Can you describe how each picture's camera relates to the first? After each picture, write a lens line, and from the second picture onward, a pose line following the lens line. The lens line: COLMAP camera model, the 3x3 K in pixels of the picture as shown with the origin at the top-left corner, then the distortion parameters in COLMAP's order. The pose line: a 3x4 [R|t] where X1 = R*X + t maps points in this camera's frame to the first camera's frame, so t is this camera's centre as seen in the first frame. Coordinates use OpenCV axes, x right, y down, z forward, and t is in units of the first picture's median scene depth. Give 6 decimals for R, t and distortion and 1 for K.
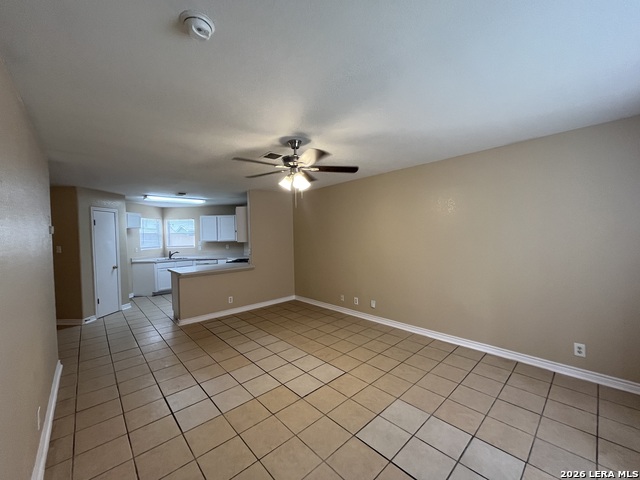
lens RADIAL K [[257.4, 0, 319.4], [0, 257.4, 240.2], [0, 0, 1]] dist [-0.001476, -0.000365]
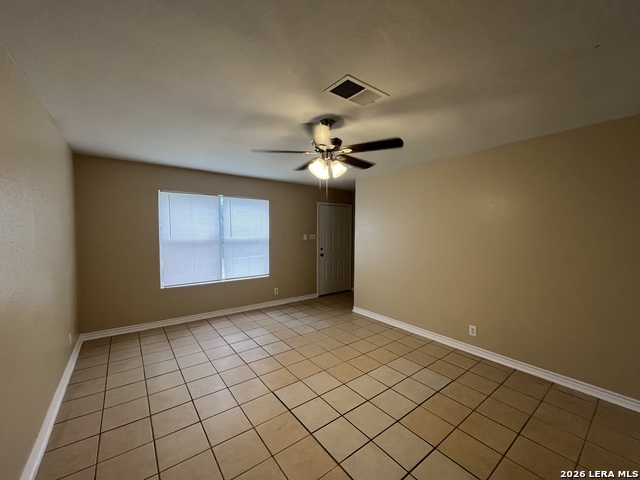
lens RADIAL K [[257.4, 0, 319.4], [0, 257.4, 240.2], [0, 0, 1]] dist [-0.001476, -0.000365]
pose [[-0.996005, 0.015827, 0.087888, -0.079544], [0.021280, 0.997883, 0.061459, -0.020843], [-0.086729, 0.063084, -0.994233, 1.063857]]
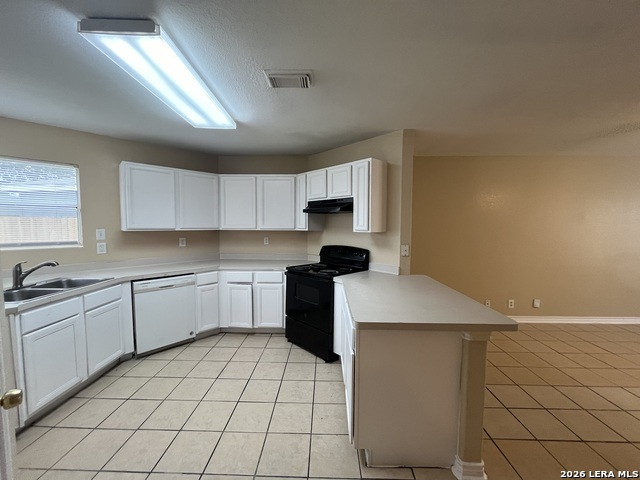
lens RADIAL K [[257.4, 0, 319.4], [0, 257.4, 240.2], [0, 0, 1]] dist [-0.001476, -0.000365]
pose [[0.692641, -0.017427, 0.721072, -0.864546], [-0.006316, 0.999523, 0.030224, 0.010482], [-0.721255, -0.025489, 0.692201, 0.866104]]
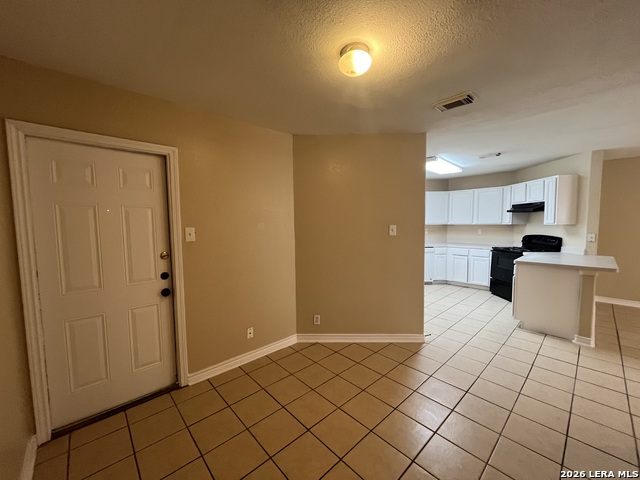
lens RADIAL K [[257.4, 0, 319.4], [0, 257.4, 240.2], [0, 0, 1]] dist [-0.001476, -0.000365]
pose [[0.999830, 0.013274, 0.012783, -1.174565], [-0.013861, 0.998801, 0.046956, 0.032668], [-0.012144, -0.047125, 0.998815, 0.330653]]
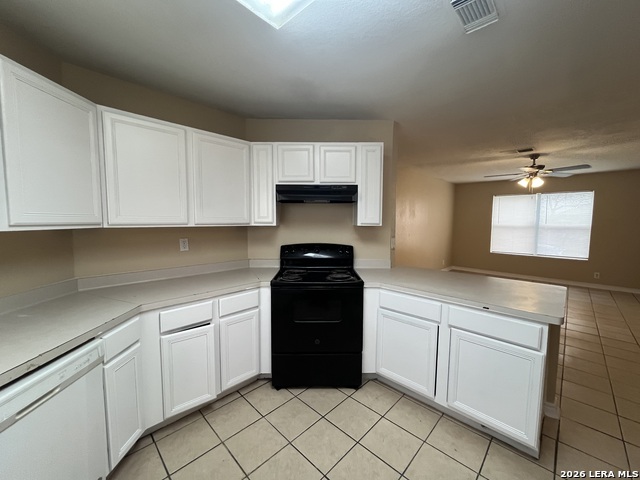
lens RADIAL K [[257.4, 0, 319.4], [0, 257.4, 240.2], [0, 0, 1]] dist [-0.001476, -0.000365]
pose [[-0.054478, -0.054593, 0.997021, -0.884453], [0.018807, 0.998271, 0.055689, 0.007928], [-0.998338, 0.021785, -0.053357, 1.330675]]
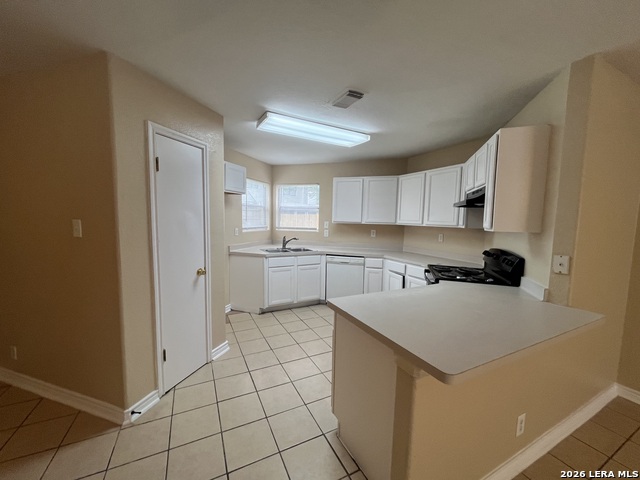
lens RADIAL K [[257.4, 0, 319.4], [0, 257.4, 240.2], [0, 0, 1]] dist [-0.001476, -0.000365]
pose [[0.961094, 0.066962, -0.267981, -0.534070], [-0.049219, 0.996161, 0.072396, 0.007389], [0.271800, -0.056390, 0.960700, 0.698671]]
